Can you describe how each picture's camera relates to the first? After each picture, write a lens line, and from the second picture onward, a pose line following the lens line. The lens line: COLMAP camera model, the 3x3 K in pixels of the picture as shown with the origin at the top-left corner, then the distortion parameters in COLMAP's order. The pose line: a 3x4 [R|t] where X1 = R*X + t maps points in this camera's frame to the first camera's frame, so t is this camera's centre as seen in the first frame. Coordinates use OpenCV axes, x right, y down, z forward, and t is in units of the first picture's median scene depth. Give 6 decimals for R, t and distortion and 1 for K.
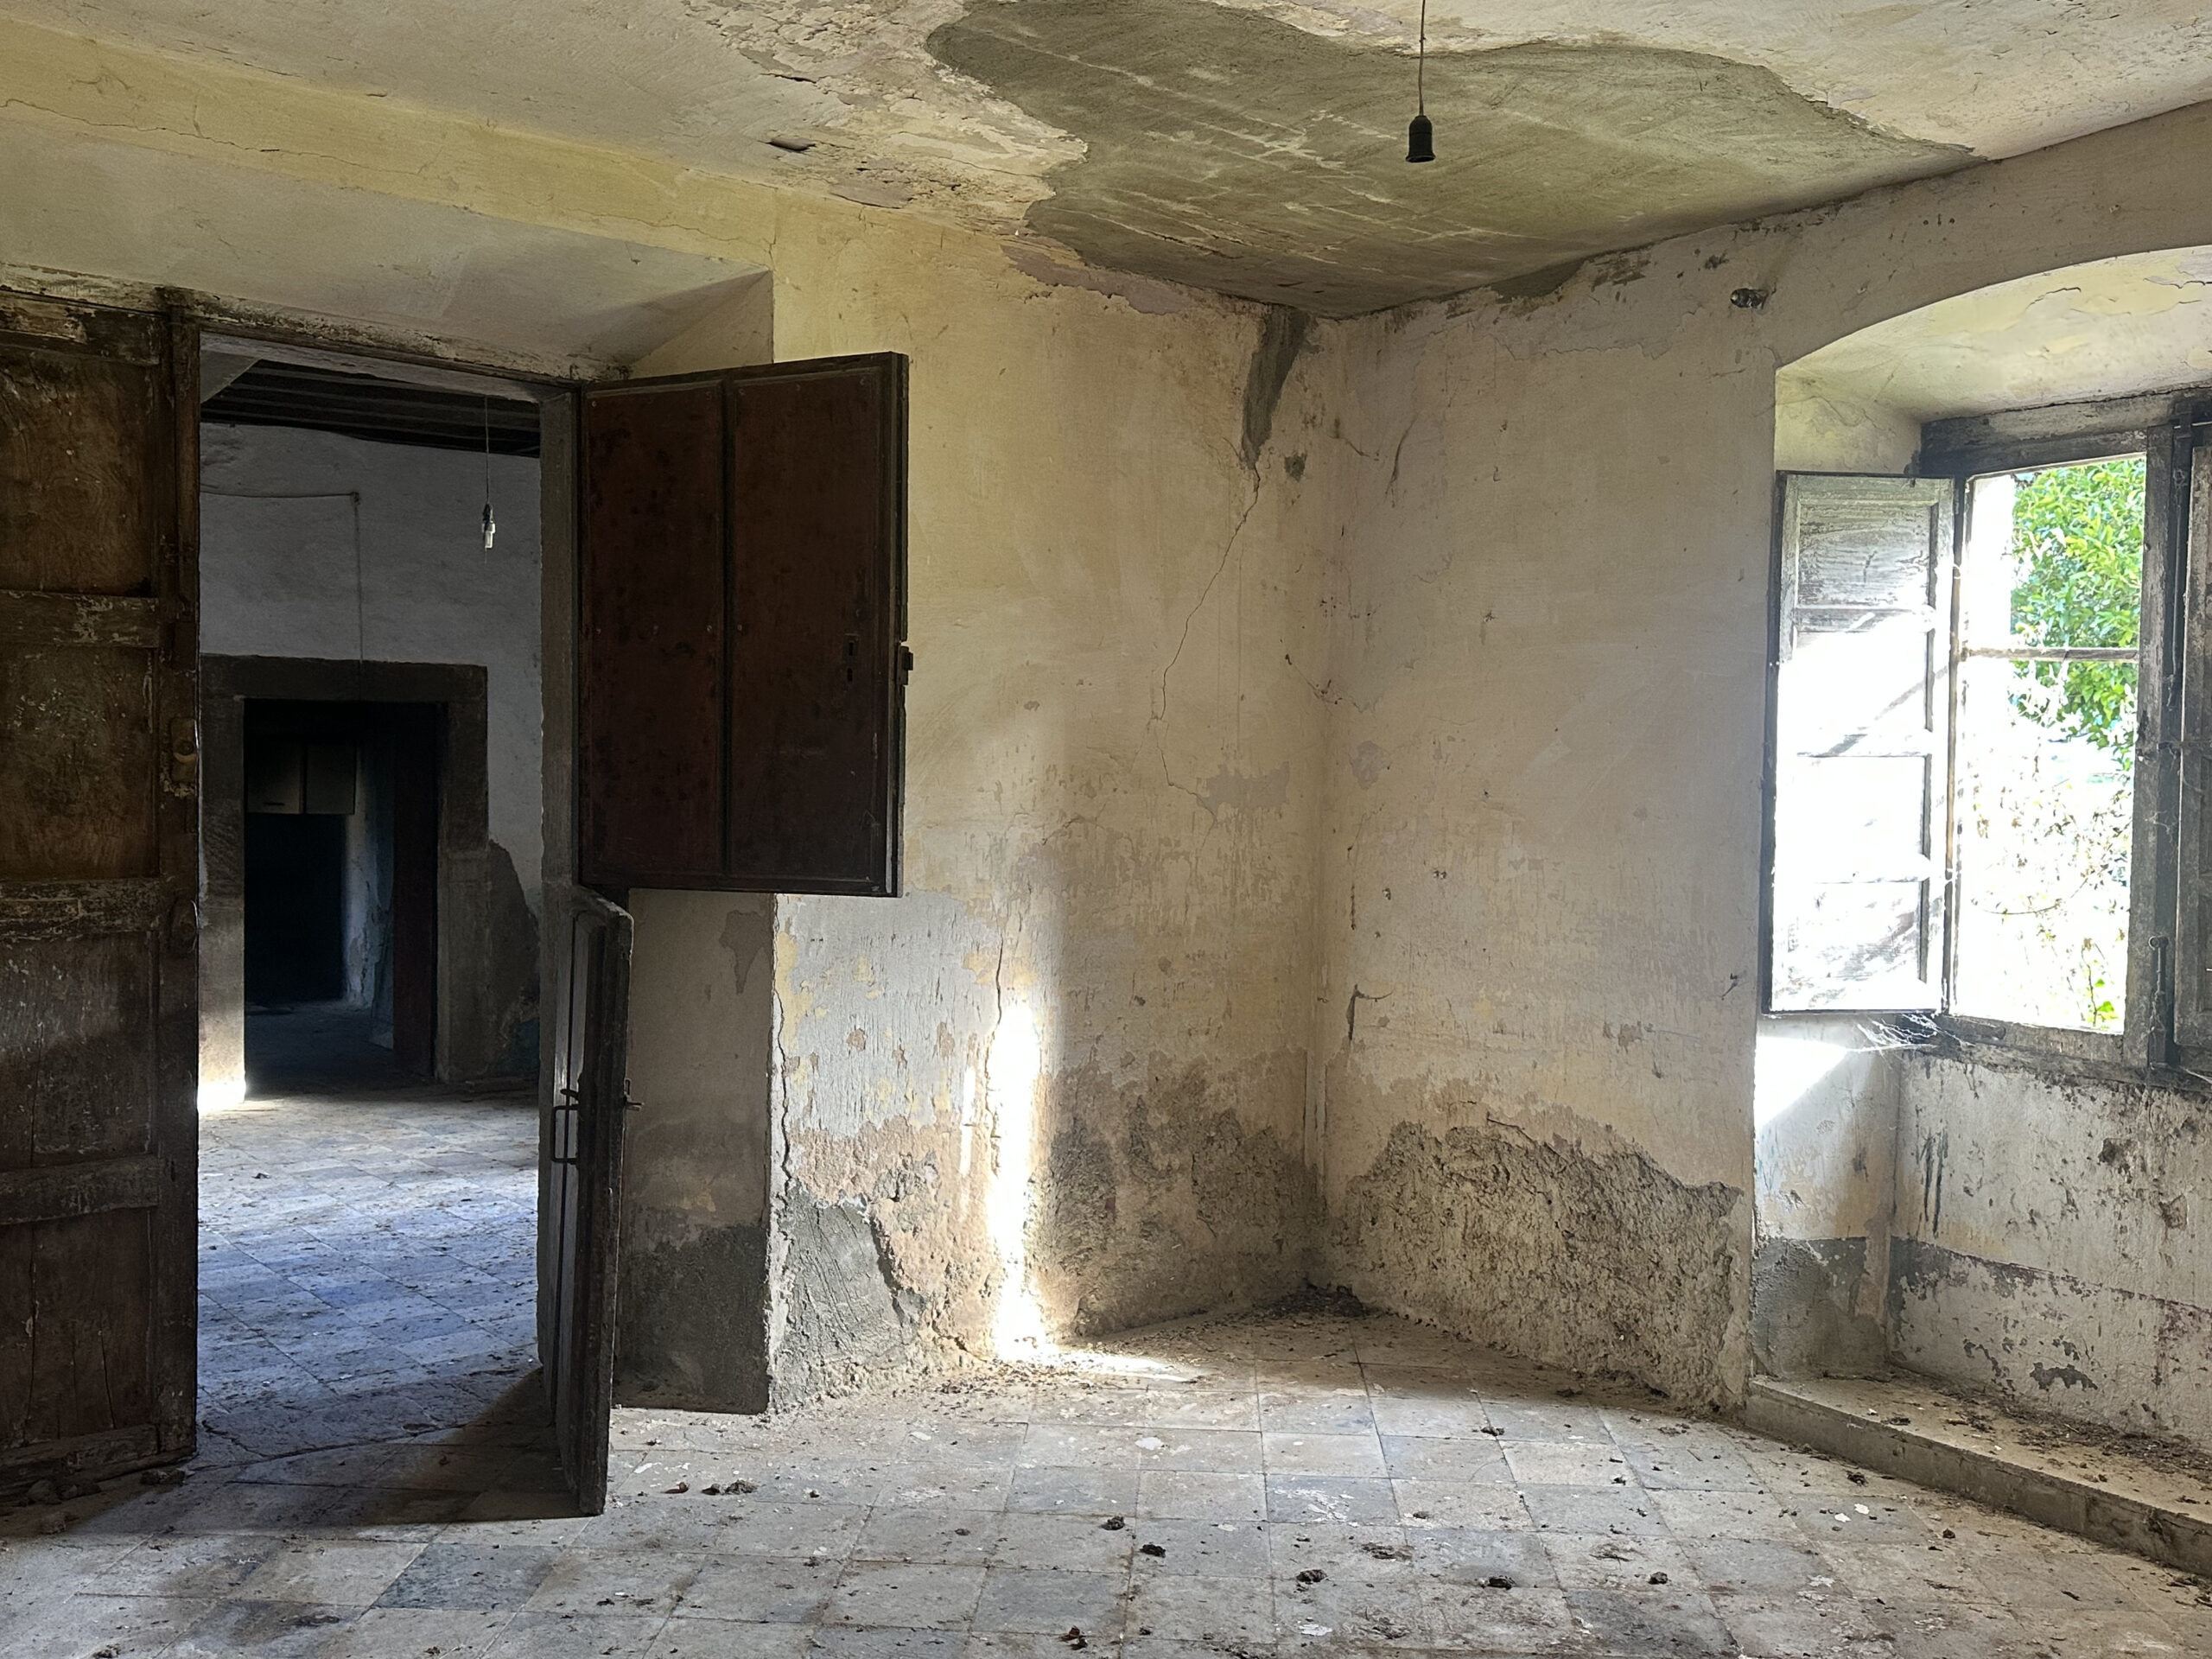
lens RADIAL K [[1954.0, 0, 1105.6], [0, 1954.0, 824.0], [0, 0, 1]] dist [0.175653, -0.339391]
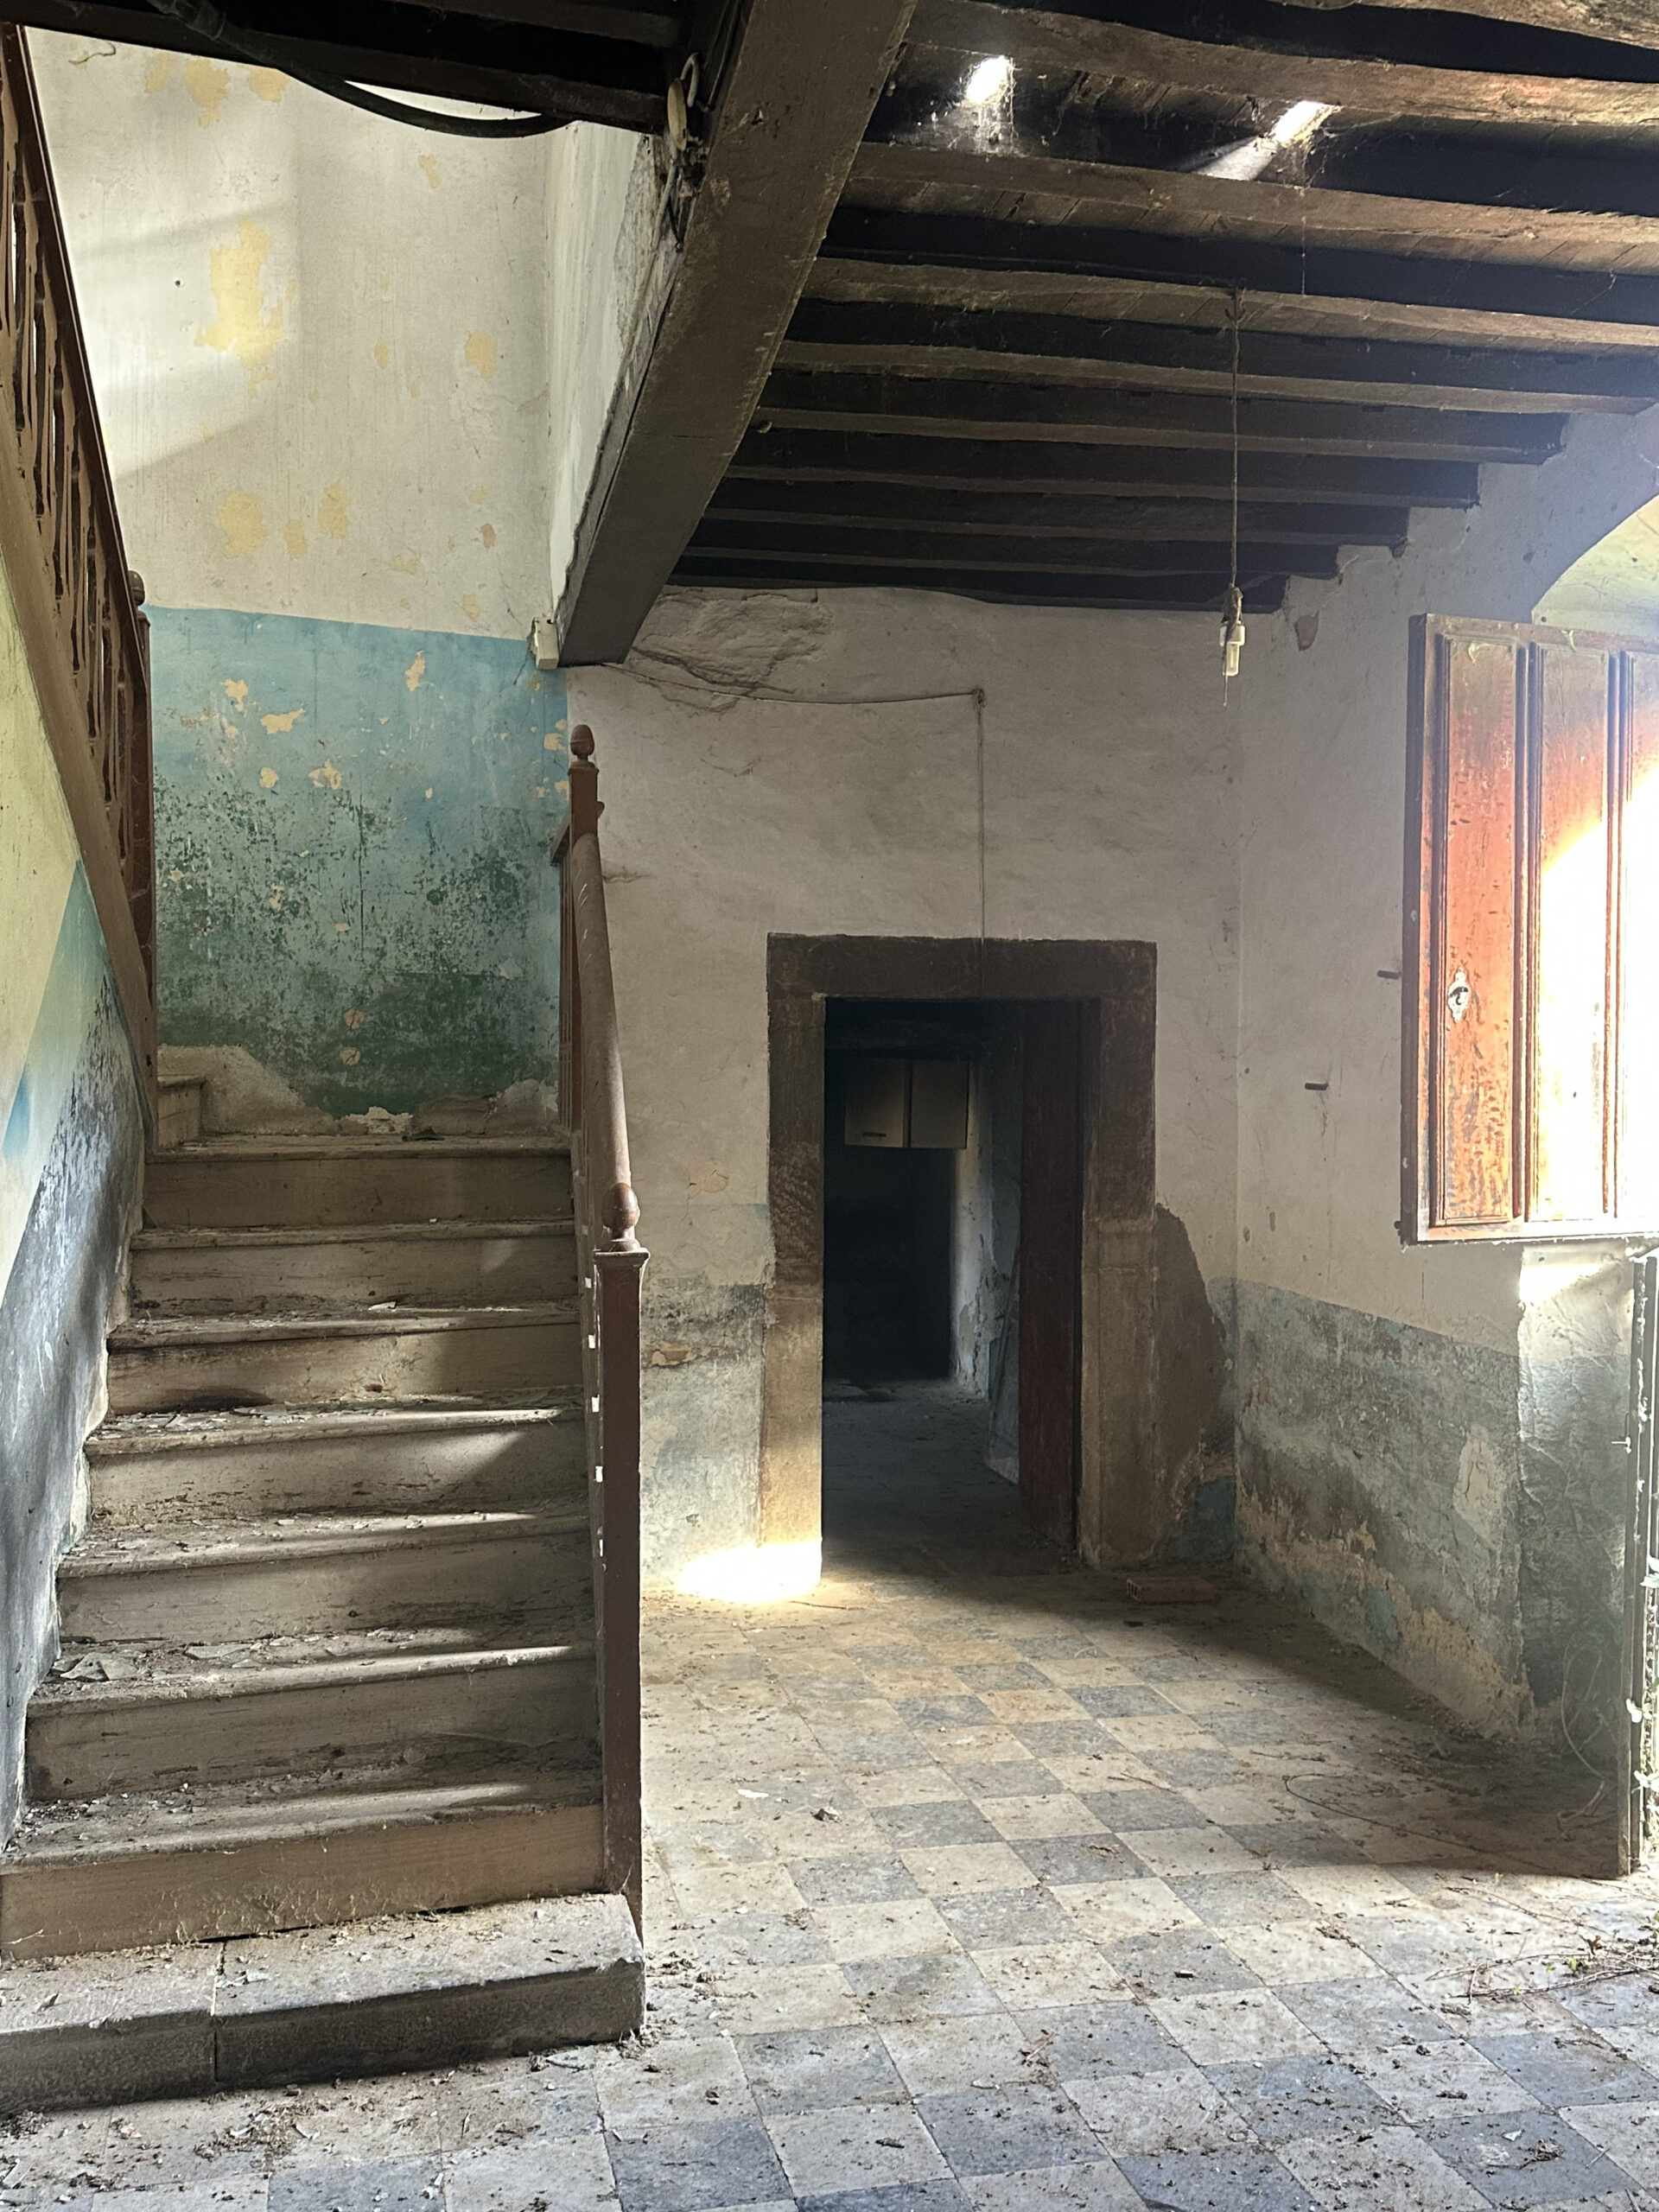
lens RADIAL K [[1954.0, 0, 836.2], [0, 1954.0, 1099.9], [0, 0, 1]] dist [0.175653, -0.339391]
pose [[0.911519, 0.002717, -0.411249, -0.141370], [-0.009619, 0.999845, -0.014714, -0.016521], [0.411145, 0.017368, 0.911404, 0.363520]]
